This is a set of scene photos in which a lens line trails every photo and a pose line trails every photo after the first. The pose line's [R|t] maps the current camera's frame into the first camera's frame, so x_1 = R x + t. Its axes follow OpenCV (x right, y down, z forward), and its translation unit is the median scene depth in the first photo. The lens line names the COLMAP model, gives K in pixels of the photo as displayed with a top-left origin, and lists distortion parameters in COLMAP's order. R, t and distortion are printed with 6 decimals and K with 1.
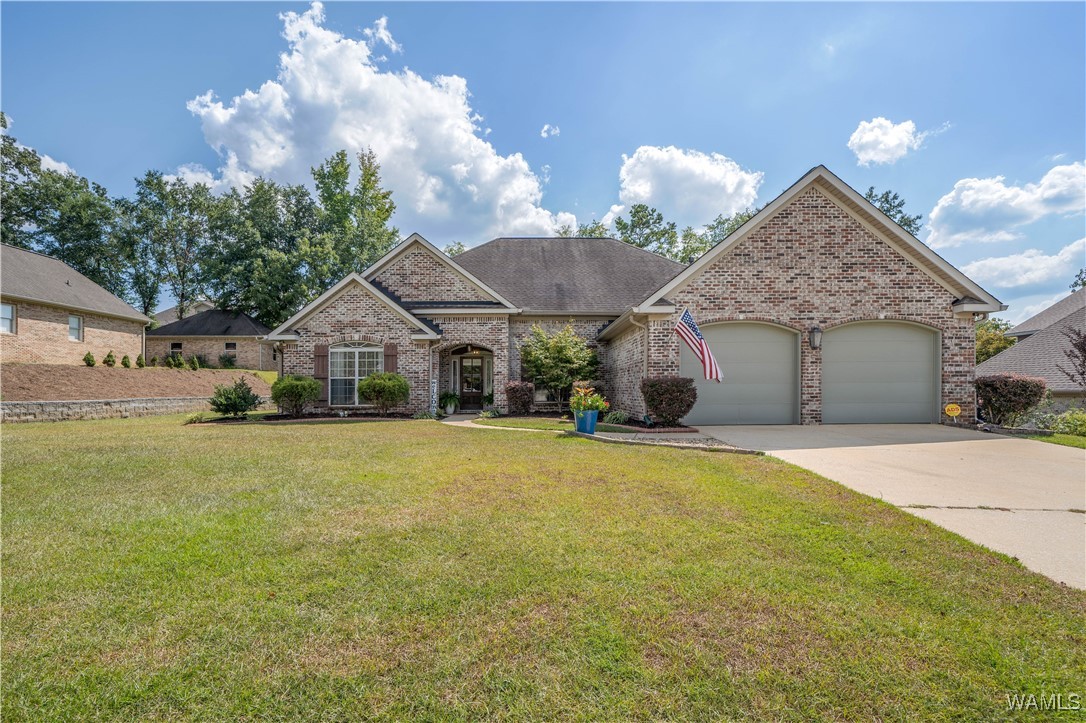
lens RADIAL K [[503.1, 0, 543.0], [0, 503.1, 361.5], [0, 0, 1]] dist [-0.000678, -0.000037]
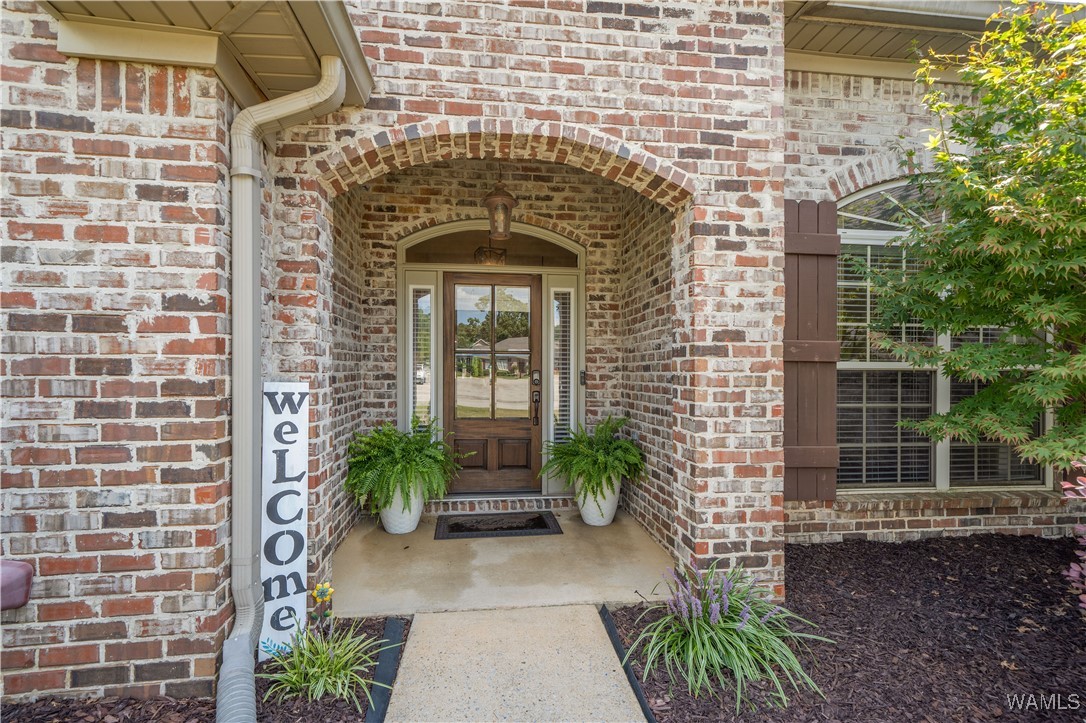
lens RADIAL K [[503.1, 0, 543.0], [0, 503.1, 361.5], [0, 0, 1]] dist [-0.000678, -0.000037]
pose [[0.993410, 0.003655, 0.114559, -0.162042], [-0.007632, 0.999383, 0.034297, 0.025256], [-0.114363, -0.034945, 0.992824, 0.850397]]
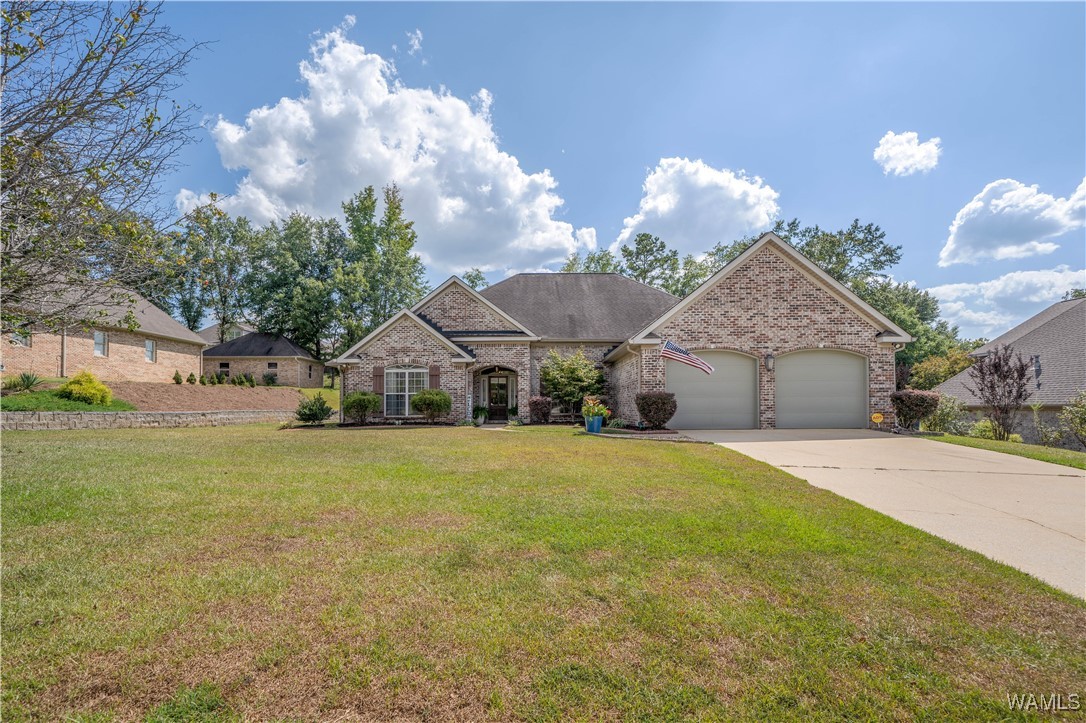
lens RADIAL K [[503.1, 0, 543.0], [0, 503.1, 361.5], [0, 0, 1]] dist [-0.000678, -0.000037]
pose [[0.999855, -0.000781, -0.016999, -0.016670], [0.000187, 0.999390, -0.034935, -0.002557], [0.017016, 0.034926, 0.999245, -0.215894]]
